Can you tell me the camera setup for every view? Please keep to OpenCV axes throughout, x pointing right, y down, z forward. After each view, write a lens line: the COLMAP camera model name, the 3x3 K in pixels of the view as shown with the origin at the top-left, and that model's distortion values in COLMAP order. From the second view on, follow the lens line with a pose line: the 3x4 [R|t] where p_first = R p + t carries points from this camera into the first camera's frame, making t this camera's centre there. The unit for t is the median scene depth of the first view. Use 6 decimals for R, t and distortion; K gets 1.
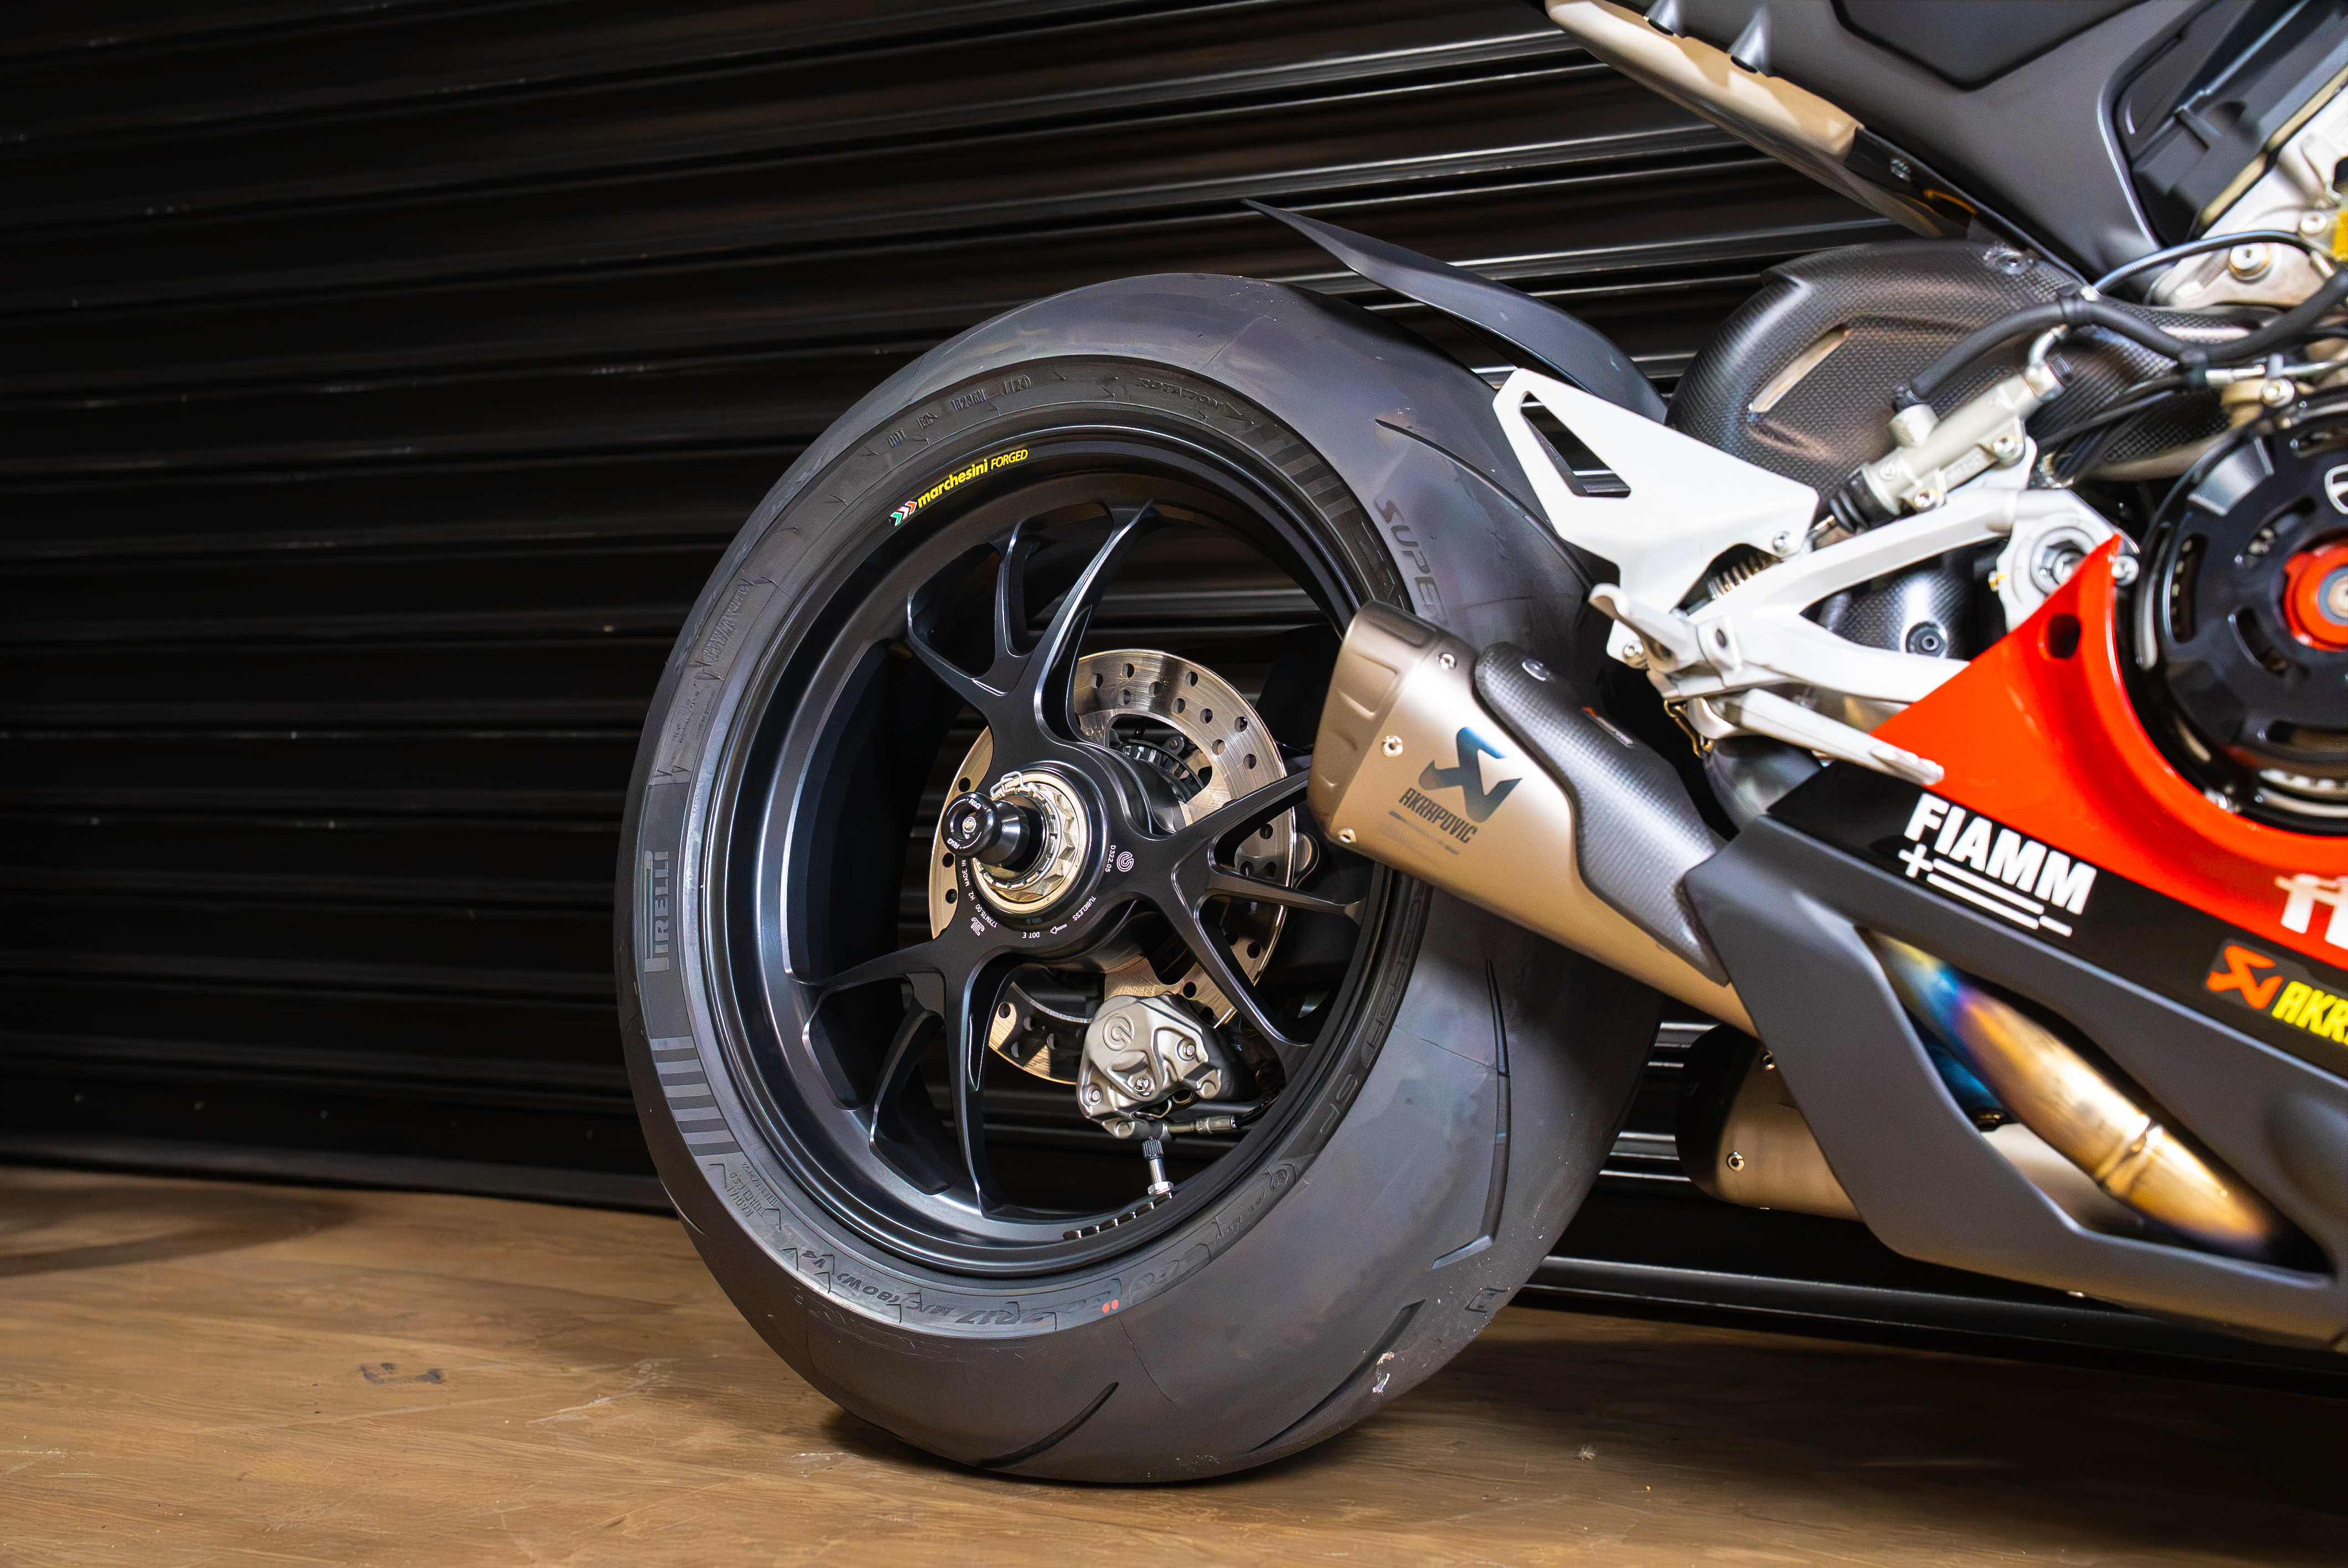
lens RADIAL K [[3556.2, 0, 1168.1], [0, 3556.2, 774.5], [0, 0, 1]] dist [0.195239, 0.000000]
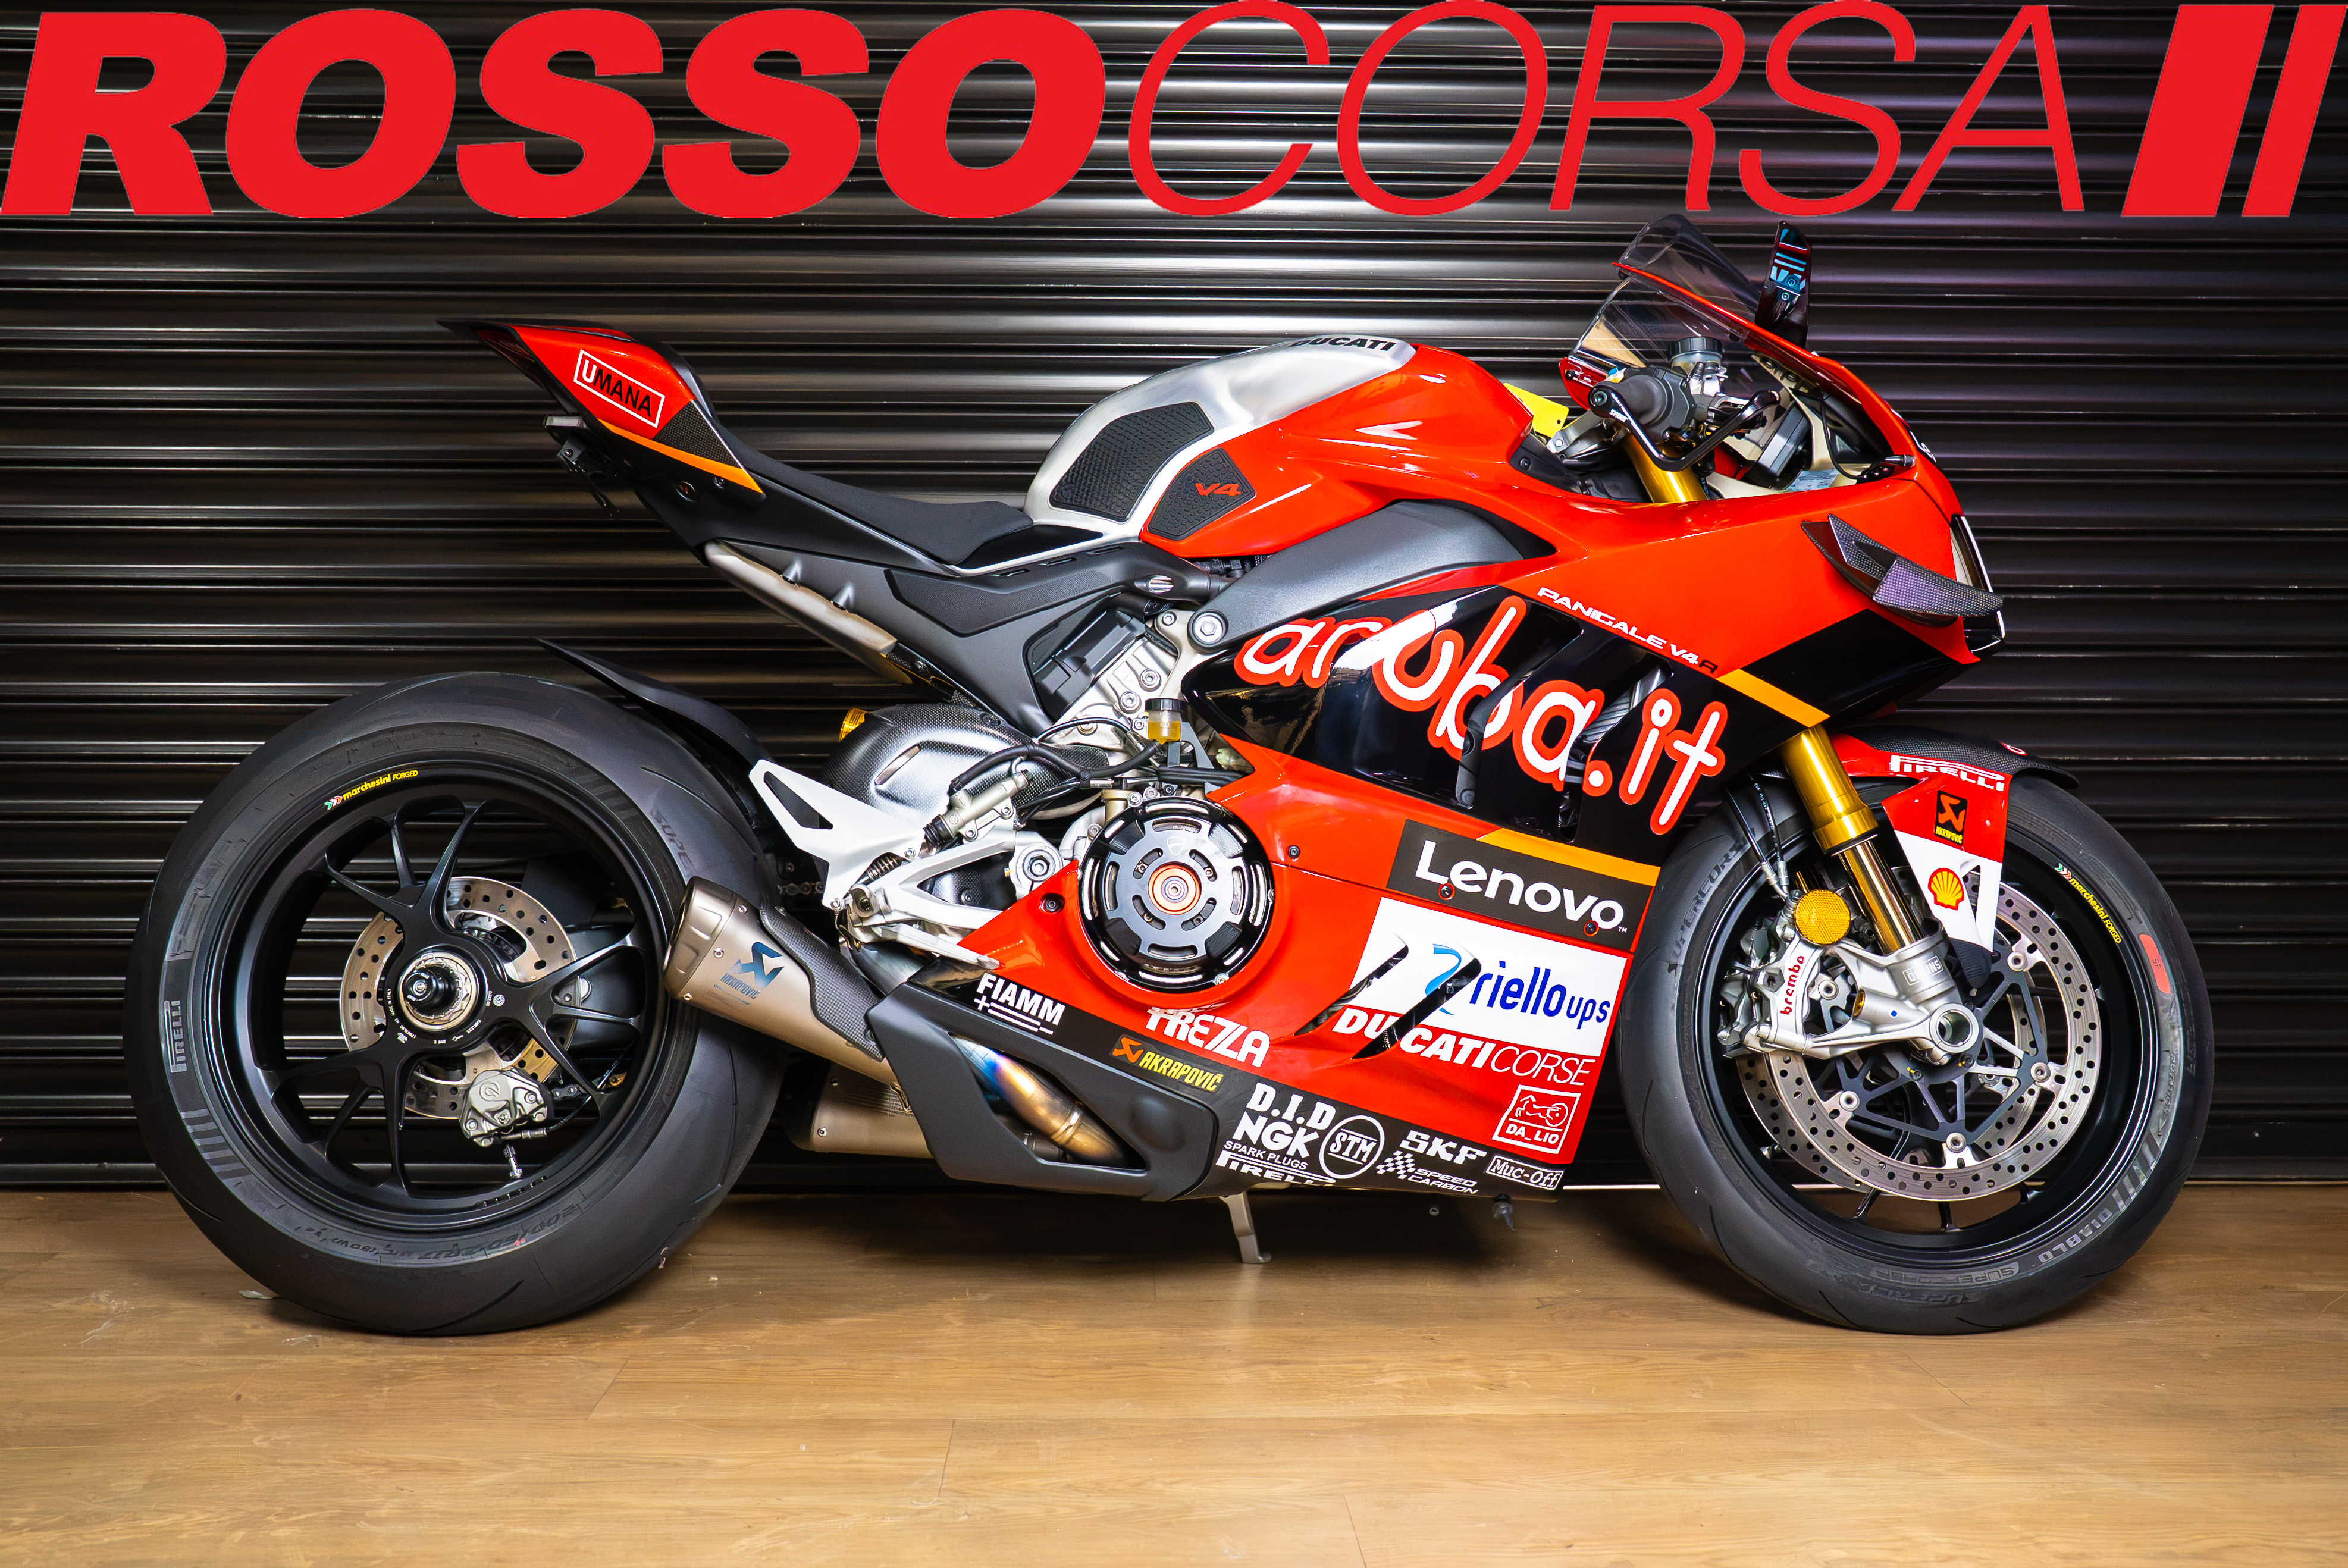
lens RADIAL K [[2156.0, 0, 1169.9], [0, 2156.0, 747.6], [0, 0, 1]] dist [-0.042004, 0.000000]
pose [[0.815755, -0.002438, 0.578392, -0.434172], [0.000296, 0.999993, 0.003799, -0.129681], [-0.578397, -0.002928, 0.815750, -0.132835]]
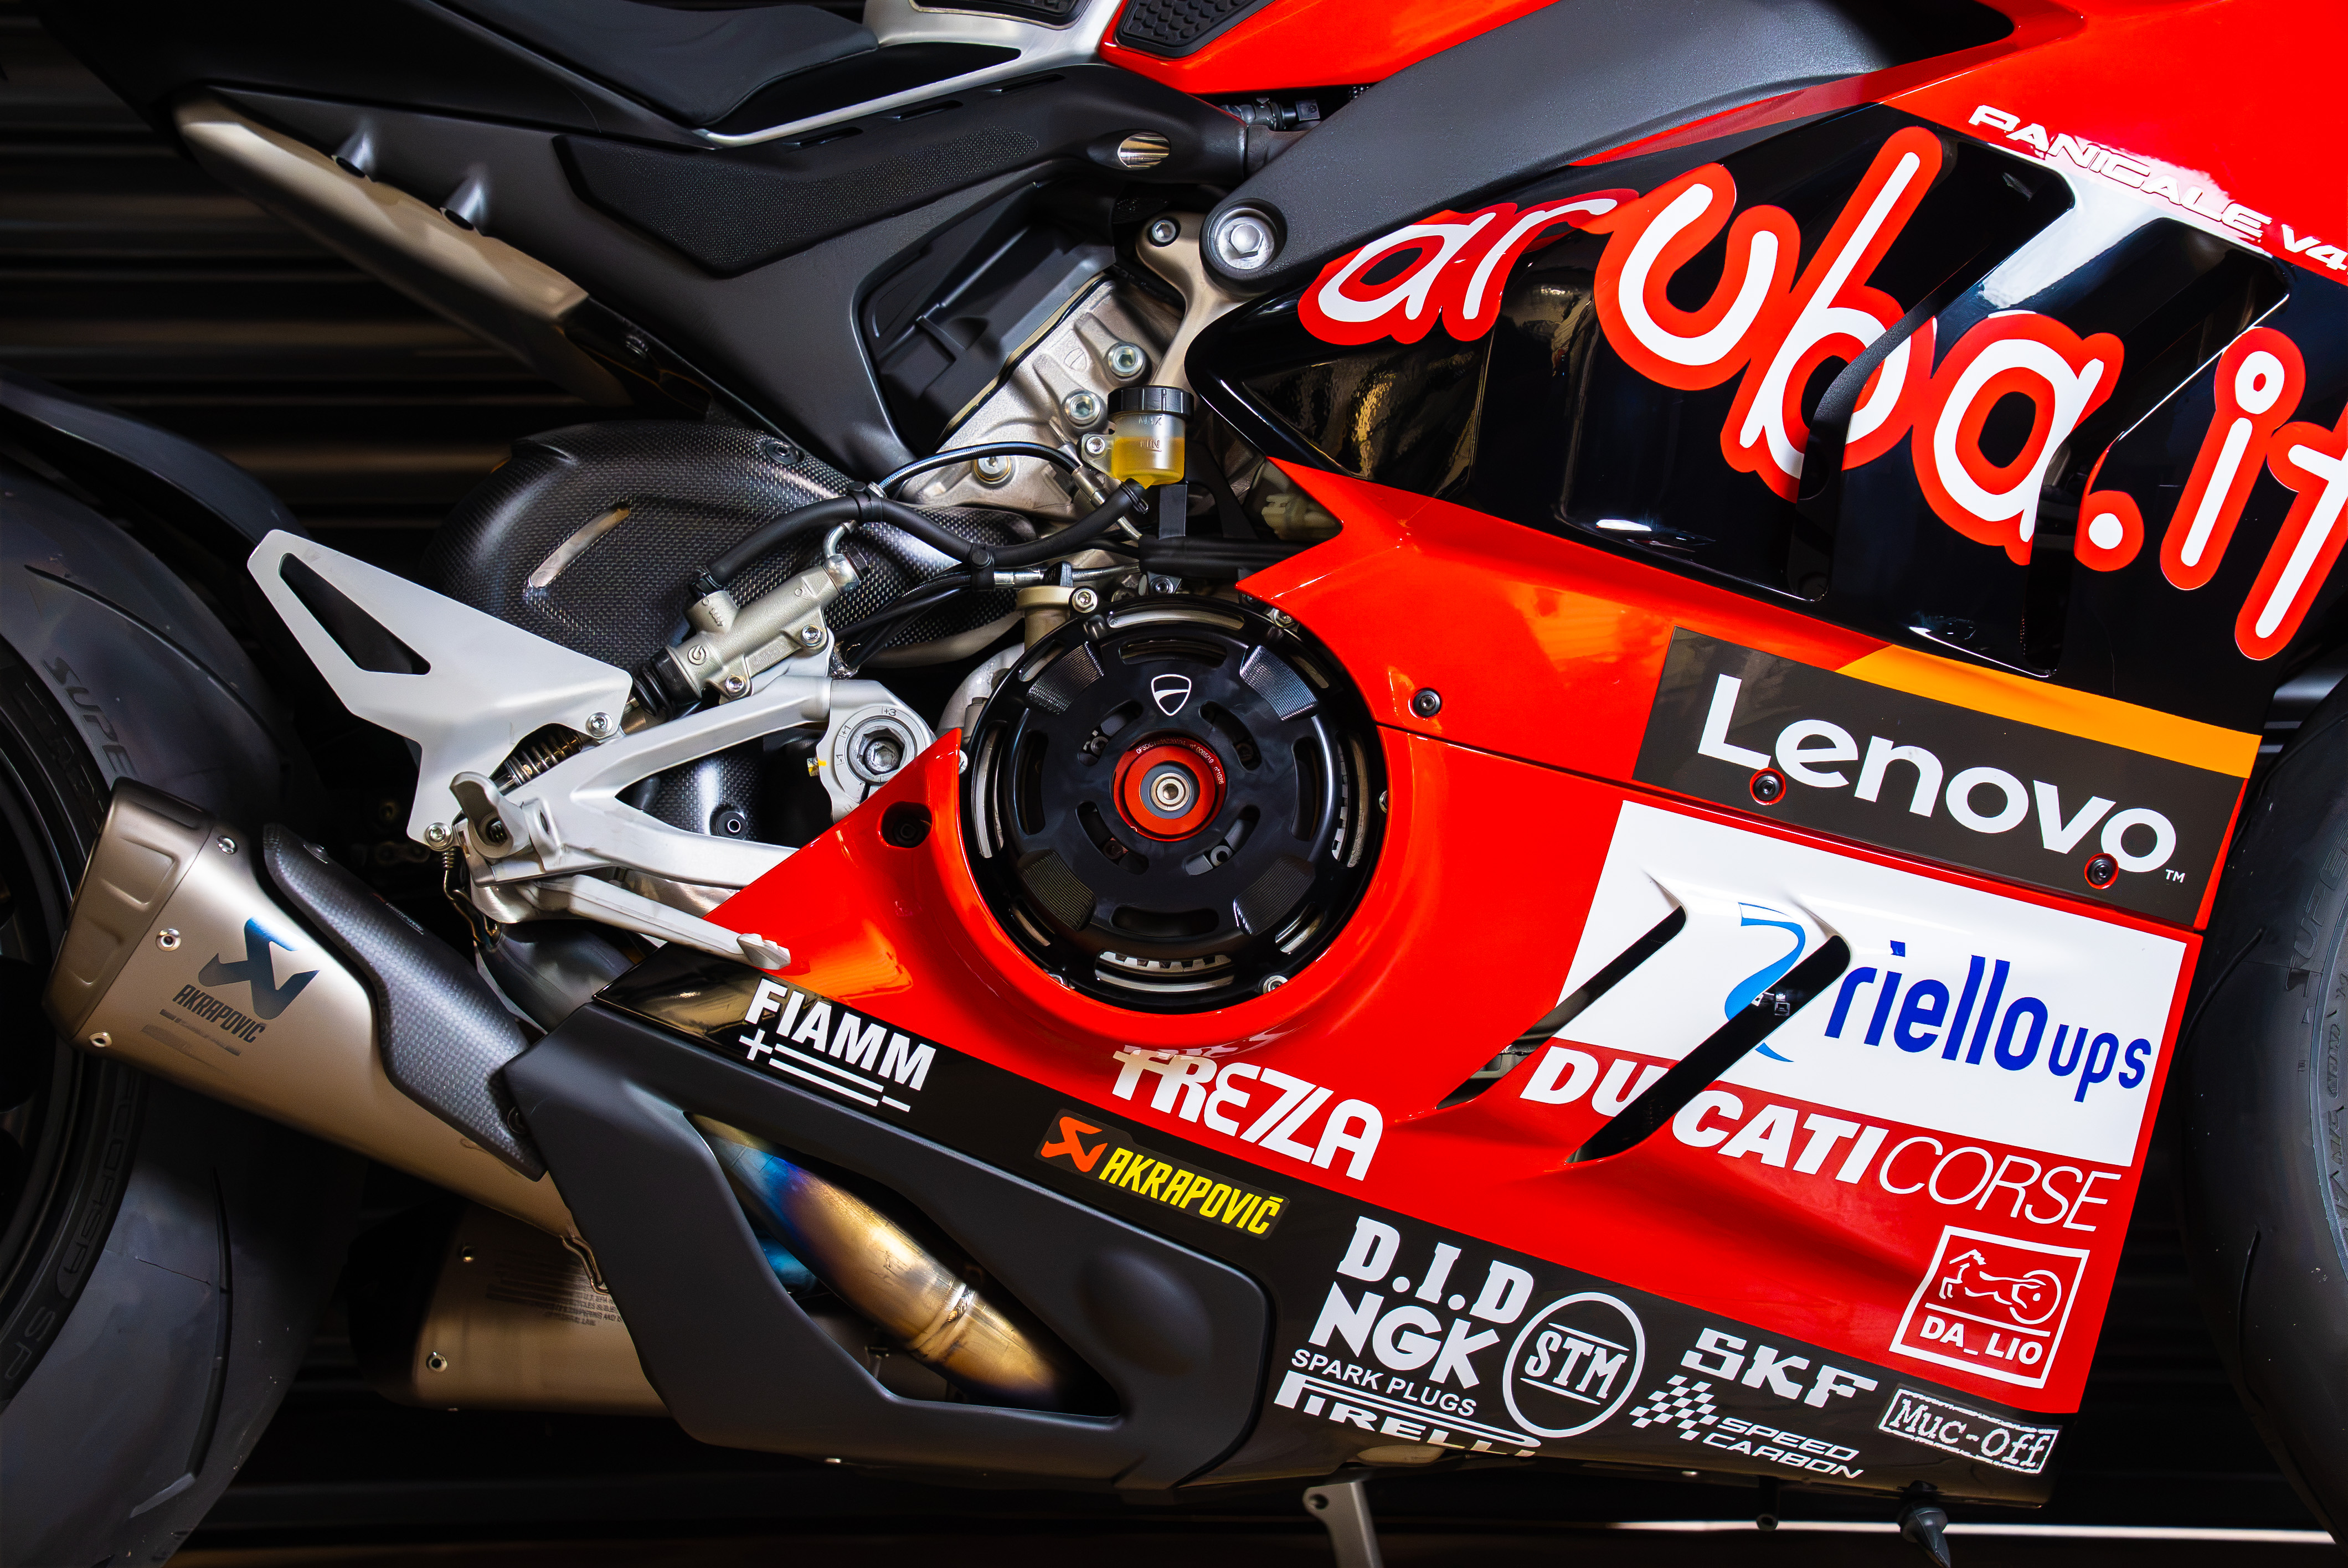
lens RADIAL K [[3956.8, 0, 1170.5], [0, 3956.8, 776.3], [0, 0, 1]] dist [0.277388, 0.000000]
pose [[0.841844, -0.000161, 0.539722, -0.280464], [0.012587, 0.999734, -0.019333, -0.026882], [-0.539575, 0.023069, 0.841622, -0.005267]]
